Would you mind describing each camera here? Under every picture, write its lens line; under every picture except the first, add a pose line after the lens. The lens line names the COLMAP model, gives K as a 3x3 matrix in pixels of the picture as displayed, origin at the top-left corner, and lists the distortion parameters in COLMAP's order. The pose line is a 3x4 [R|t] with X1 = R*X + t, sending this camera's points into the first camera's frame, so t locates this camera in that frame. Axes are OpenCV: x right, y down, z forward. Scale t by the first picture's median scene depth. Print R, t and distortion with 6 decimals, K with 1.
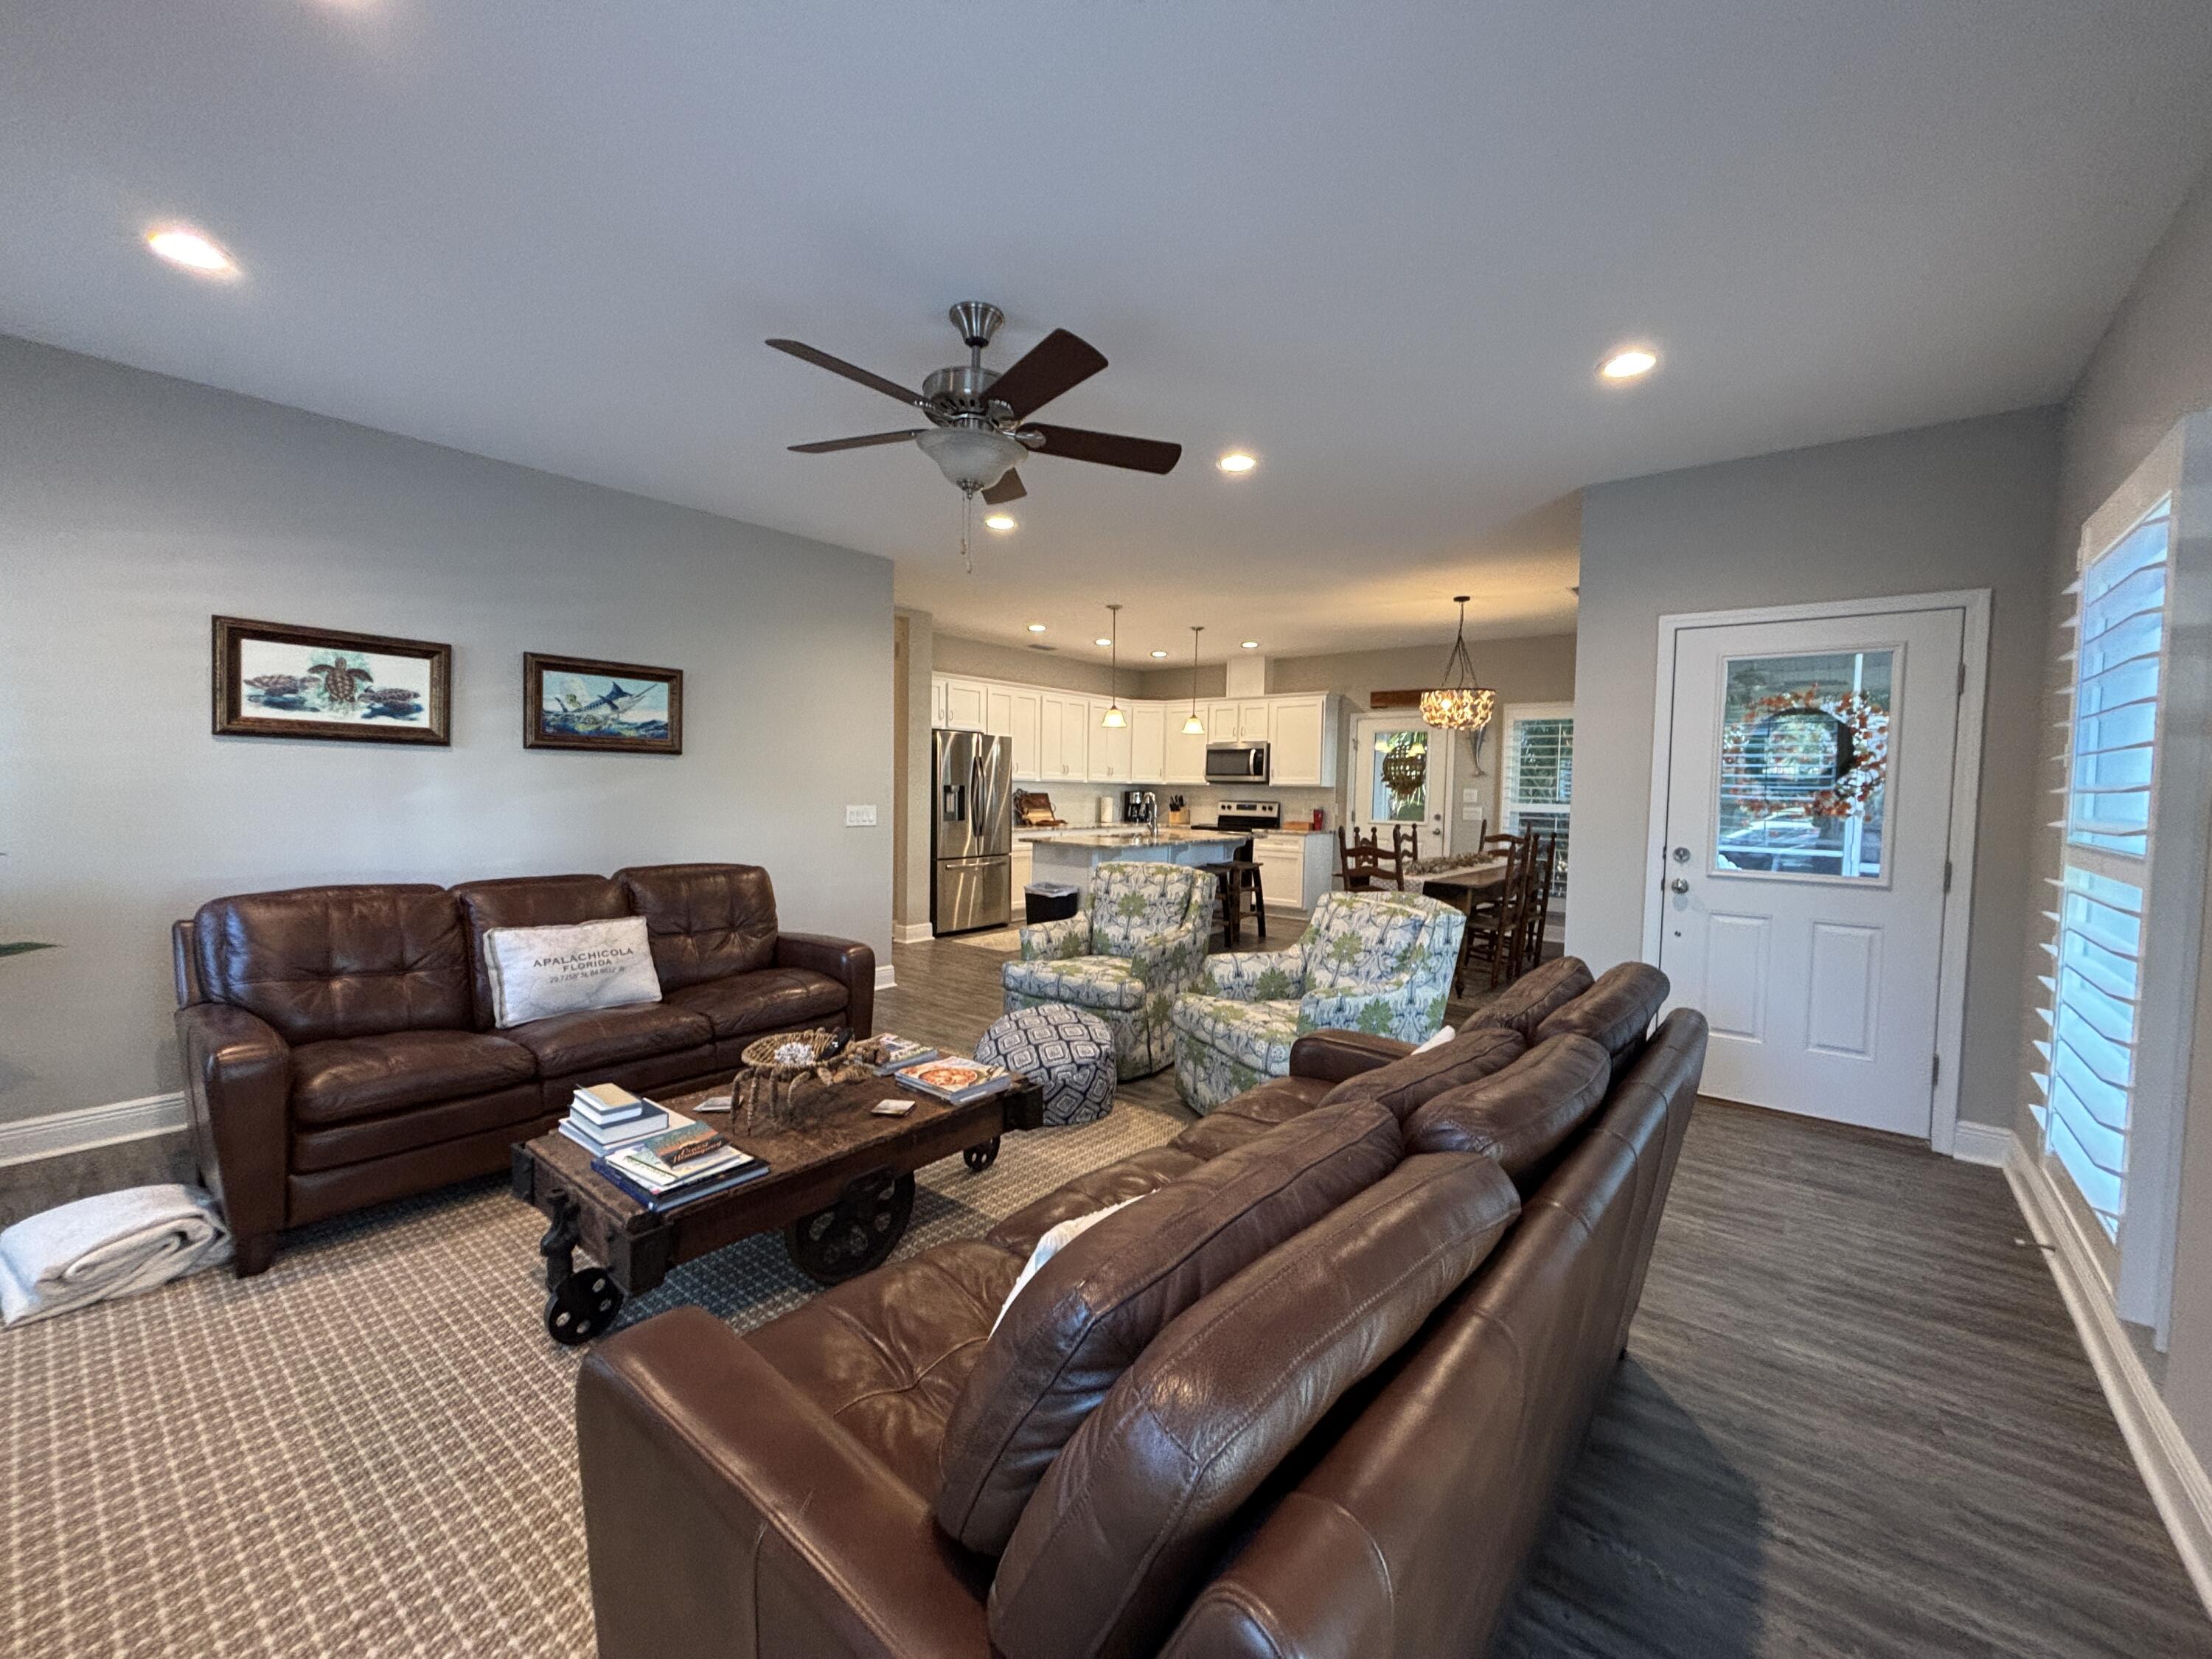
lens RADIAL K [[889.3, 0, 1106.9], [0, 889.3, 830.6], [0, 0, 1]] dist [0.001659, 0.000105]
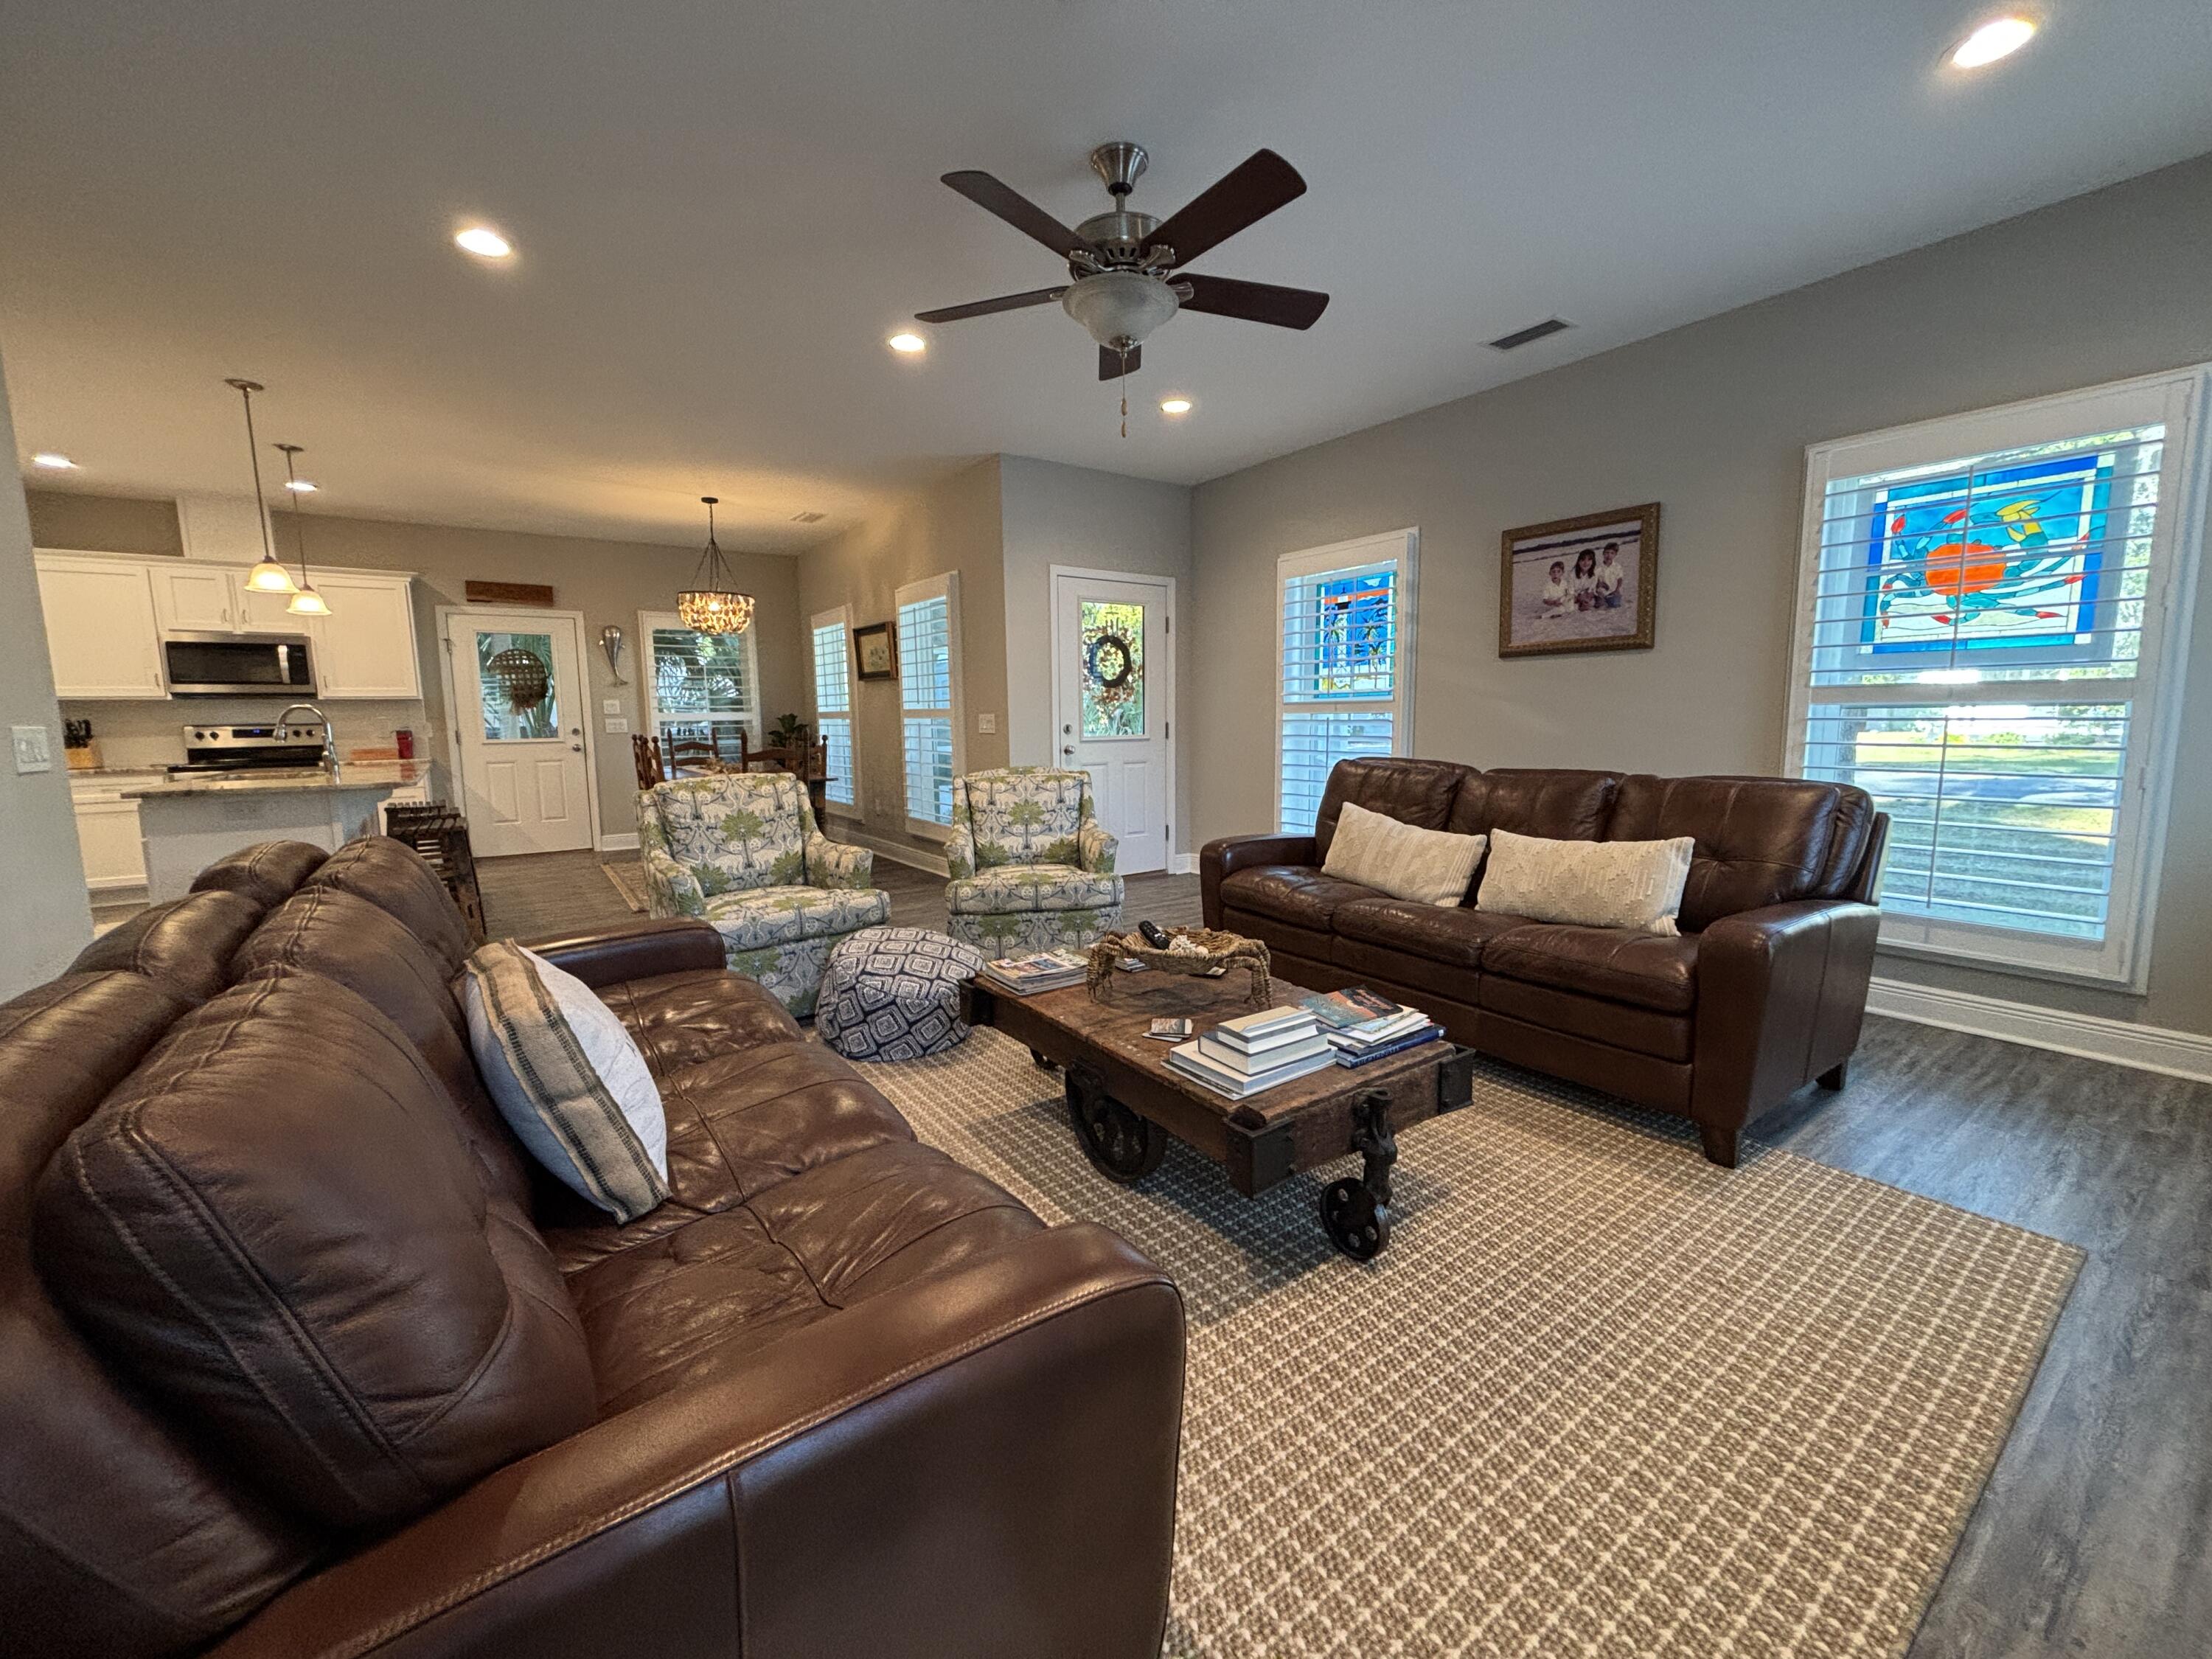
lens RADIAL K [[897.7, 0, 1105.5], [0, 897.7, 821.2], [0, 0, 1]] dist [-0.000245, 0.004276]
pose [[0.265451, -0.138282, 0.954156, -0.420725], [0.069171, 0.989842, 0.124210, -0.001444], [-0.961640, 0.033028, 0.272320, 0.271337]]
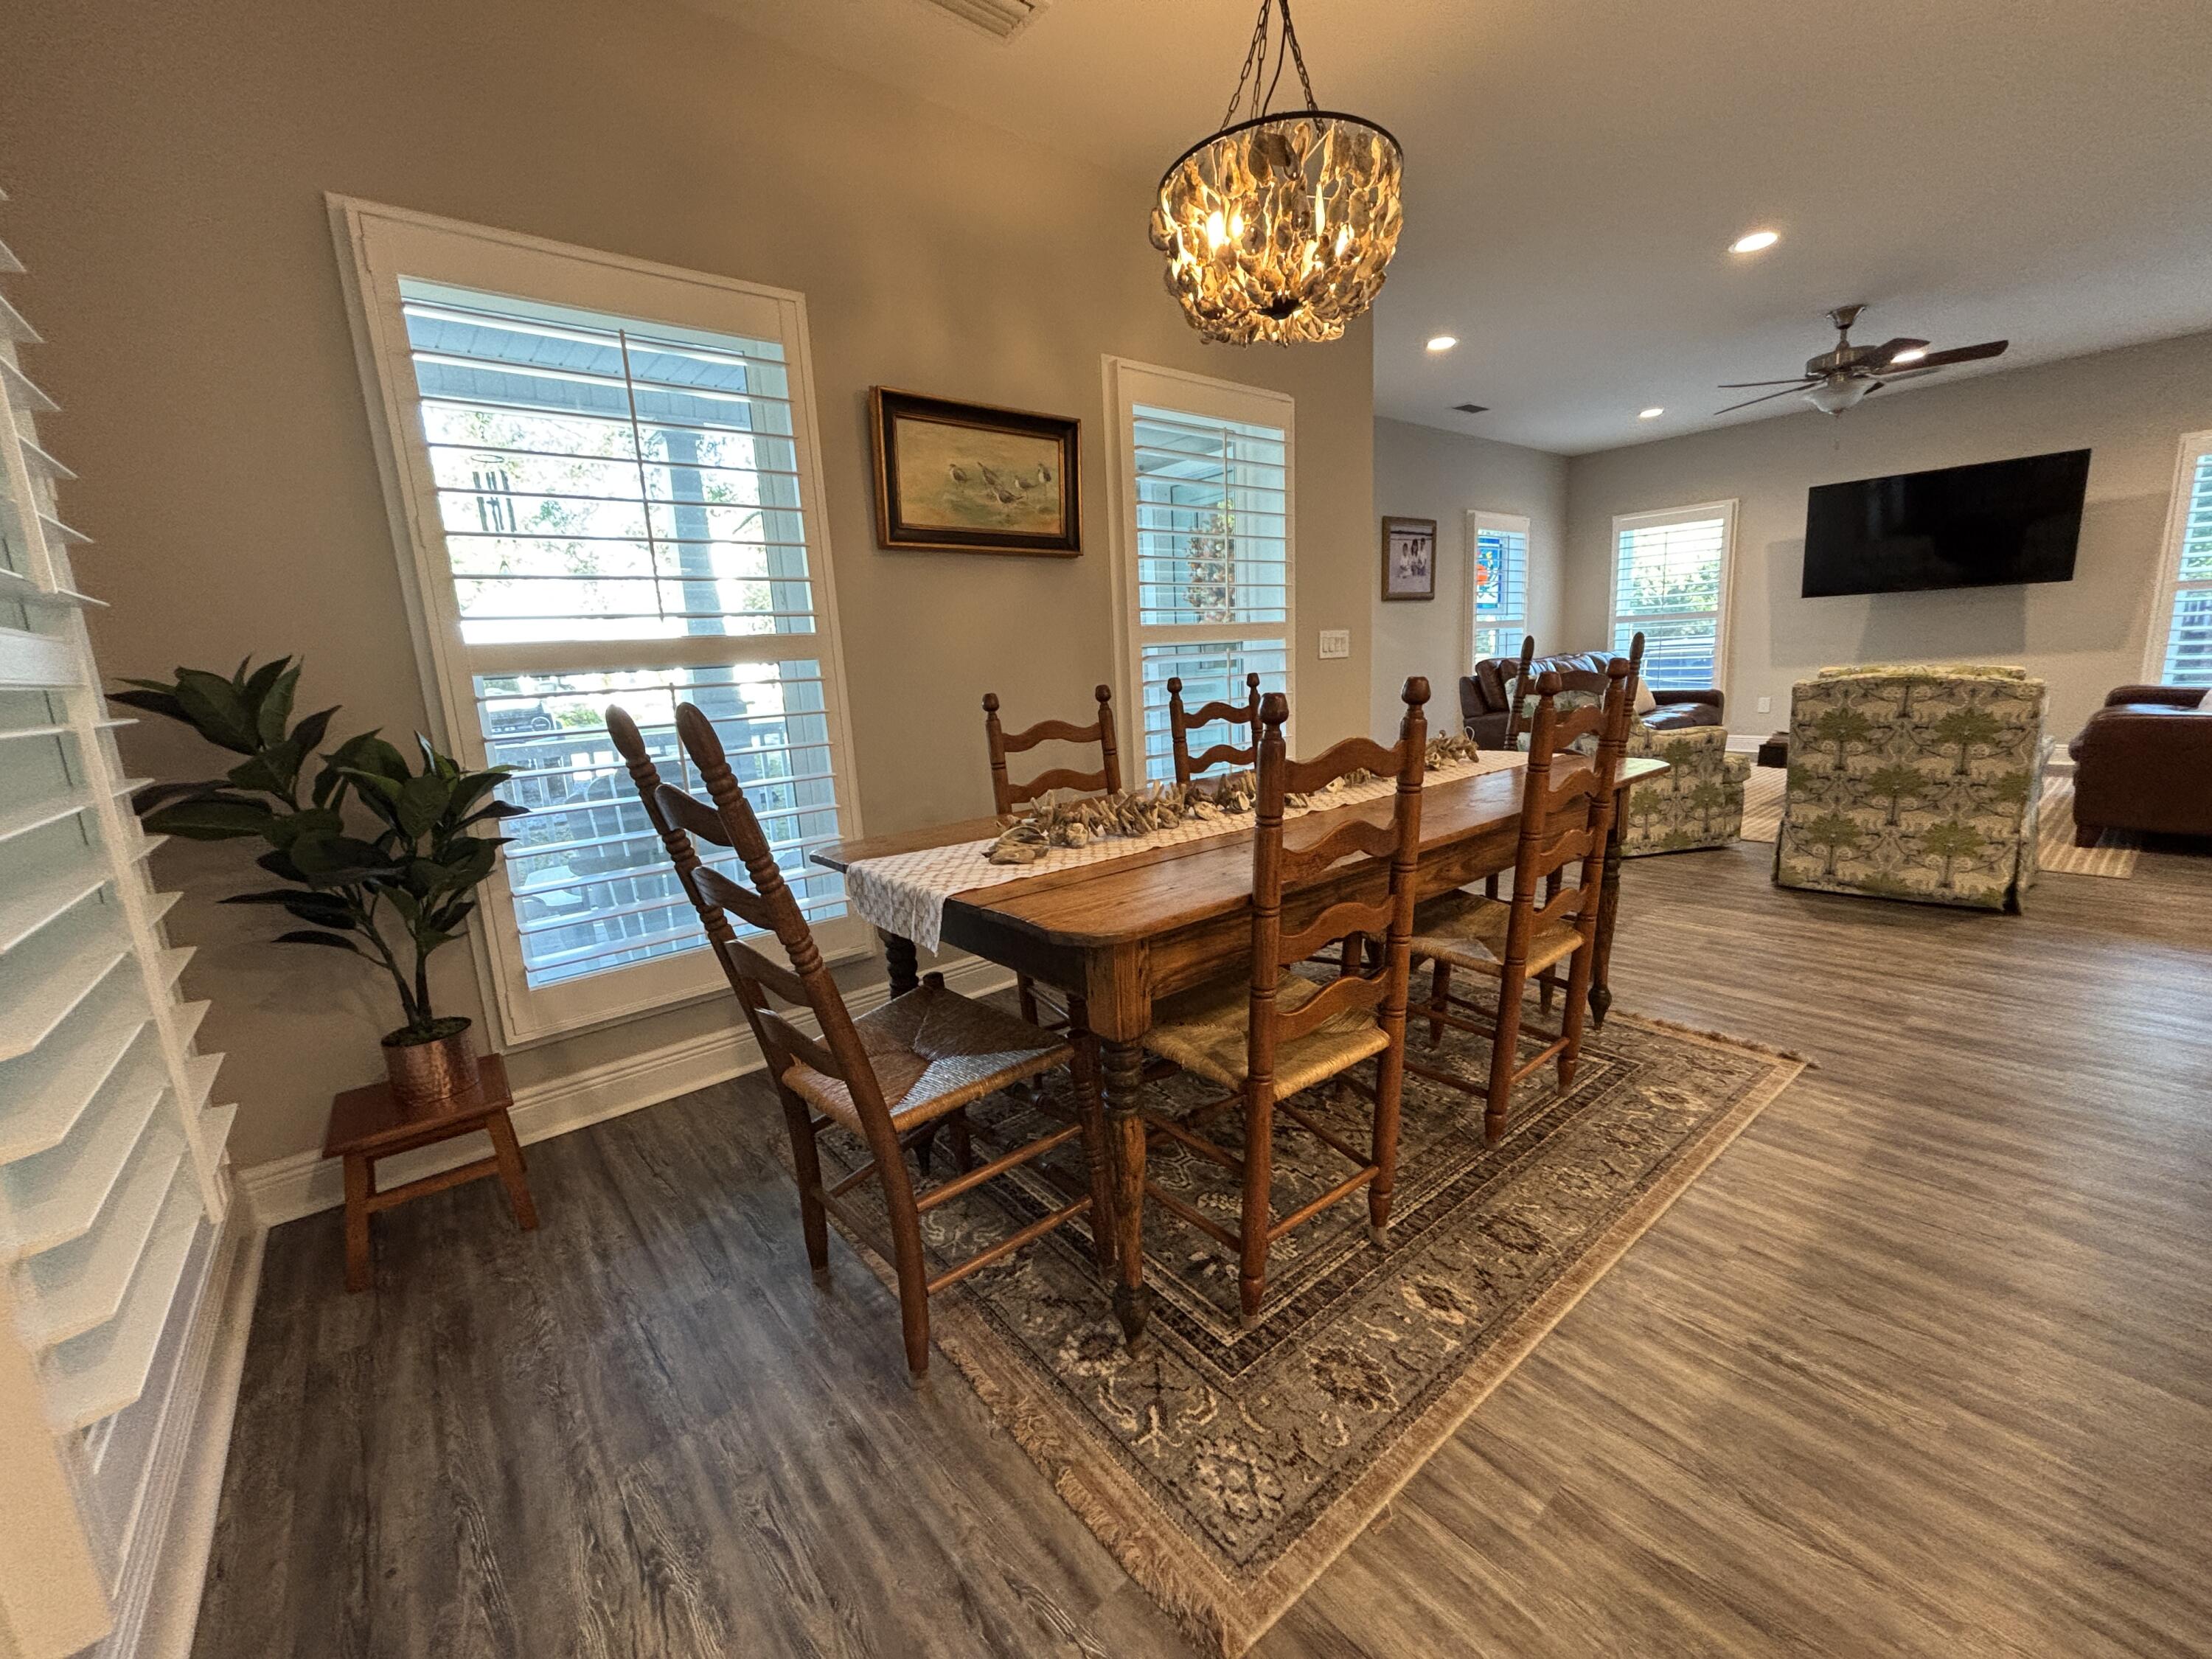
lens RADIAL K [[885.2, 0, 1106.8], [0, 885.2, 823.6], [0, 0, 1]] dist [-0.002467, 0.000006]
pose [[-0.979602, -0.000800, 0.200944, 0.335743], [0.048006, 0.970105, 0.237892, -0.024255], [-0.195127, 0.242686, -0.950278, 1.147700]]
